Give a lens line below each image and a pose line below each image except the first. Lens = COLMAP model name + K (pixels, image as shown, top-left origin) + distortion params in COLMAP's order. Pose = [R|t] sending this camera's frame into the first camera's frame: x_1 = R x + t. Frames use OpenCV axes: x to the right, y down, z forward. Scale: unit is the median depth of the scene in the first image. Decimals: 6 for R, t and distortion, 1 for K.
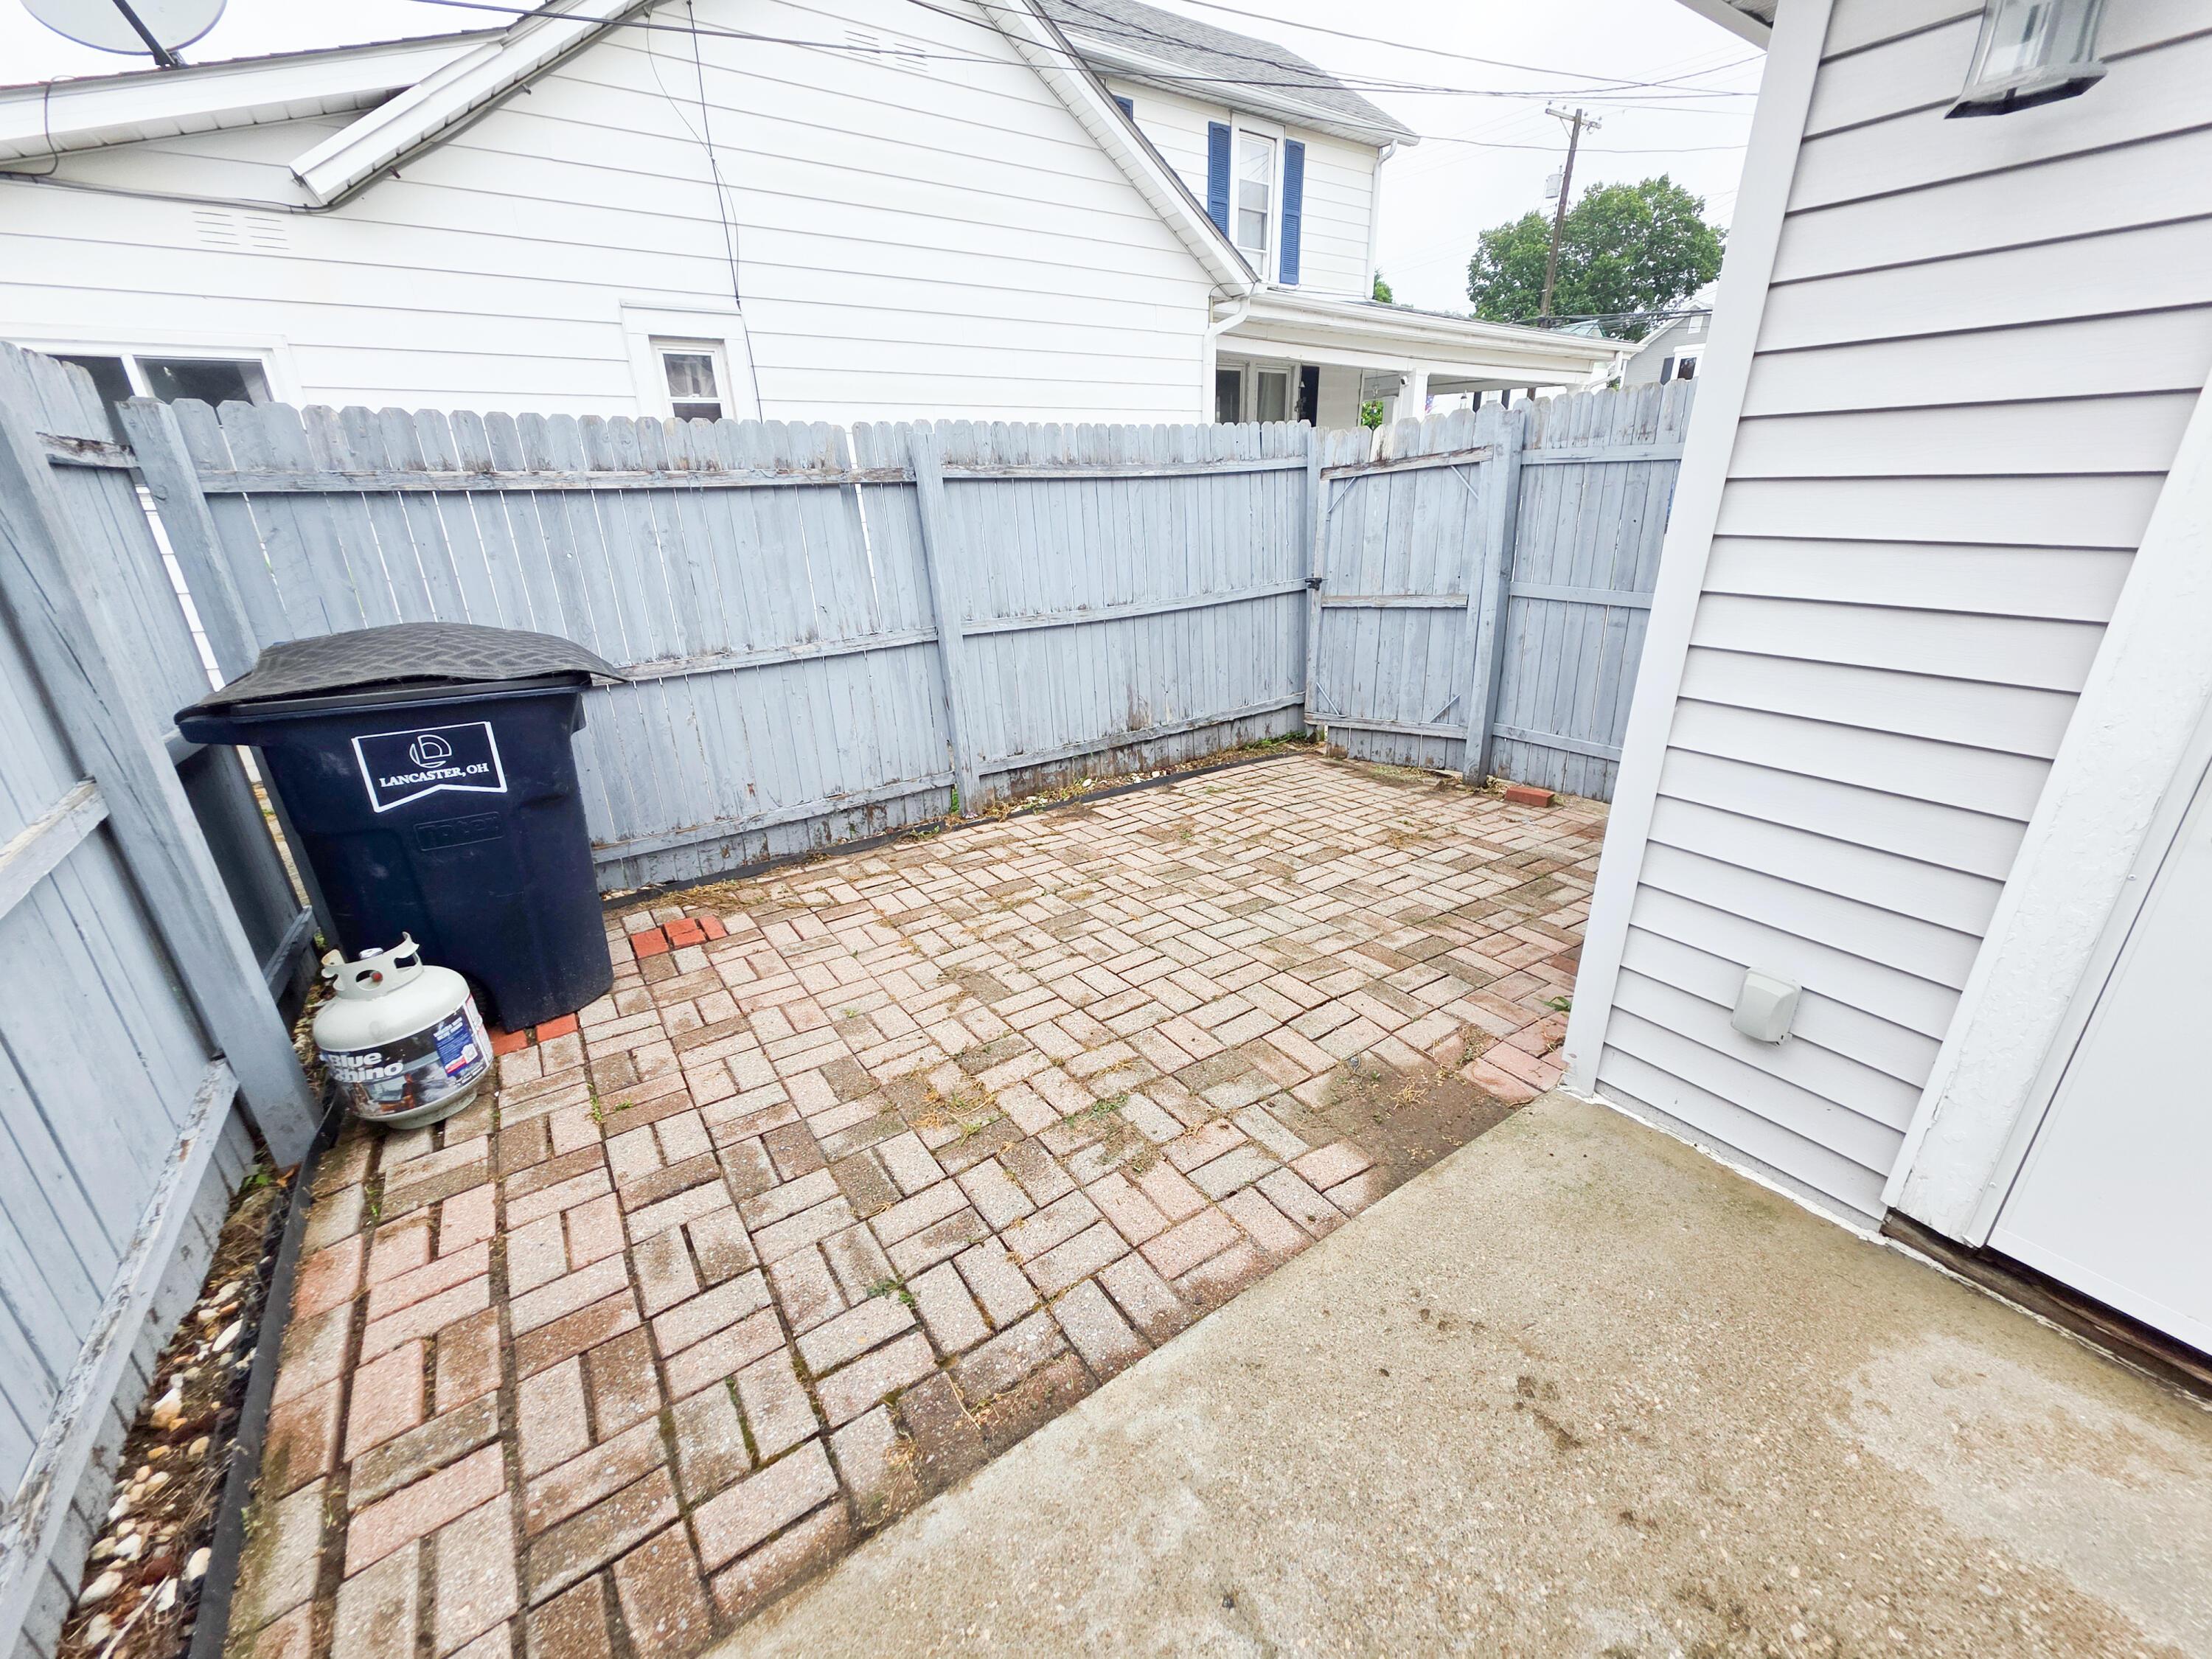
lens RADIAL K [[899.3, 0, 1100.4], [0, 899.3, 837.9], [0, 0, 1]] dist [0.004592, 0.000243]
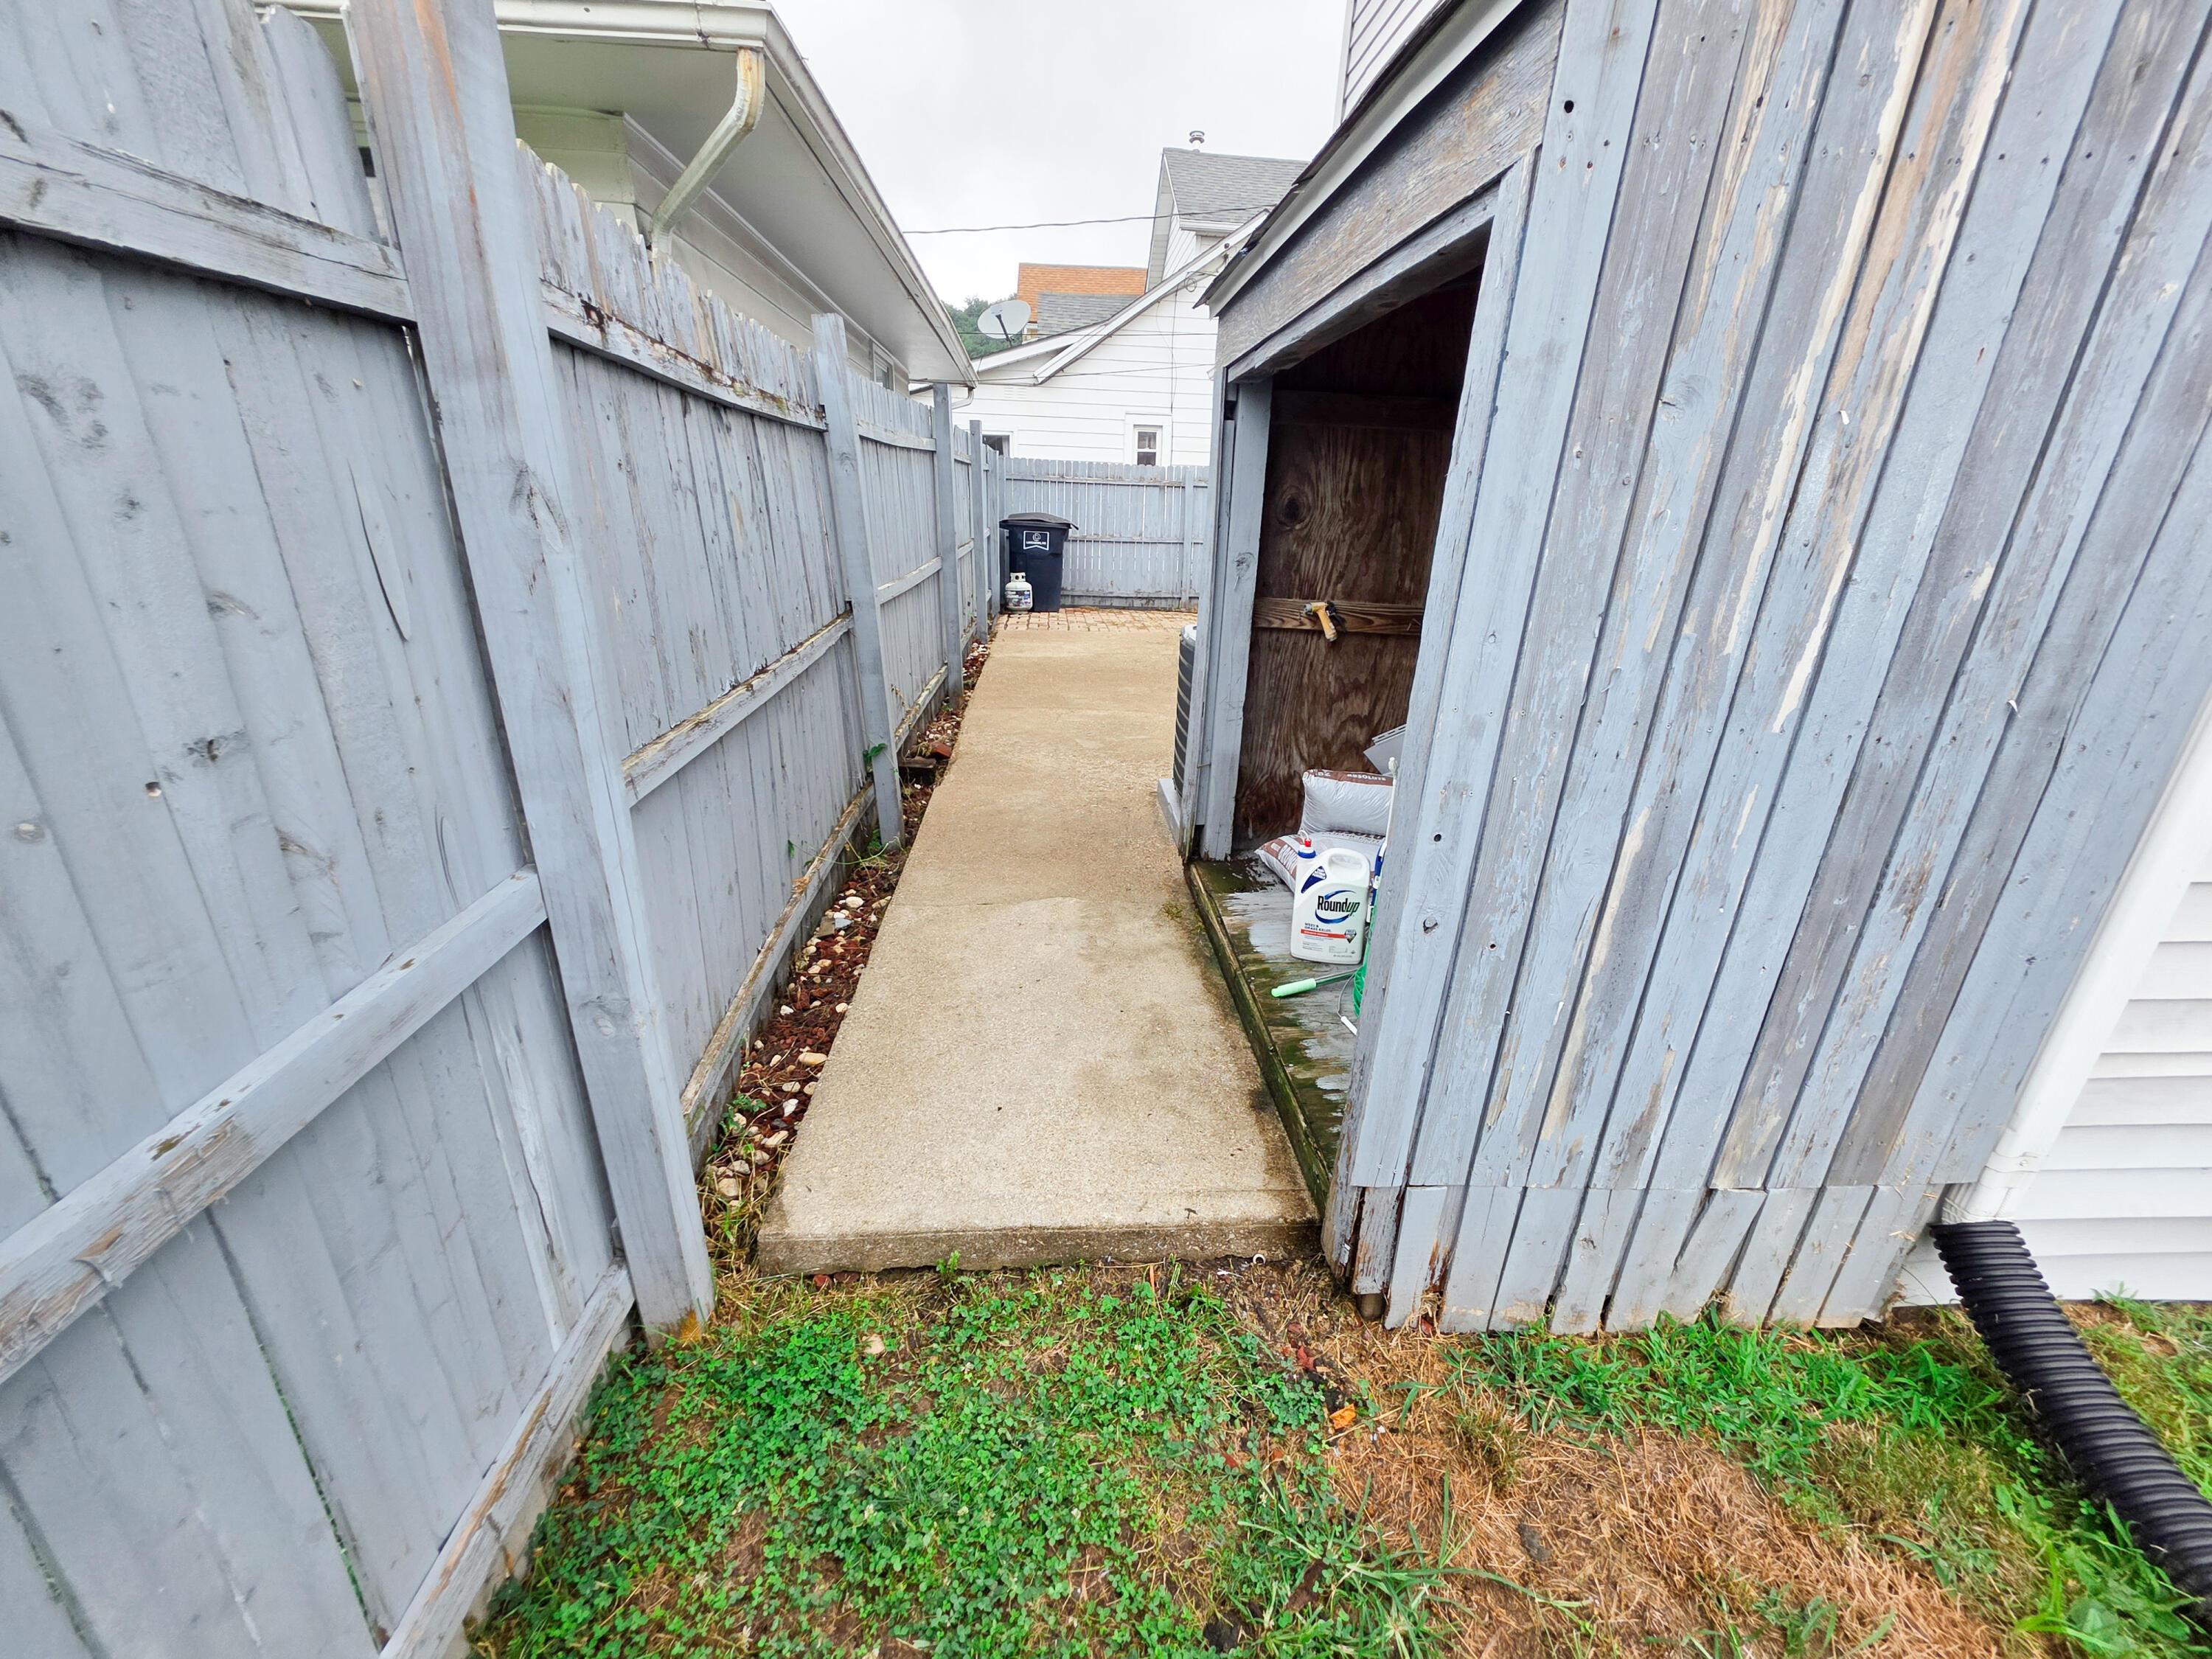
lens RADIAL K [[899.3, 0, 1109.0], [0, 899.3, 830.3], [0, 0, 1]] dist [0.004592, 0.000243]
pose [[0.863648, 0.226666, -0.450262, 1.455832], [-0.239172, 0.970519, 0.029812, 0.837138], [0.443745, 0.081943, 0.892399, -2.065433]]
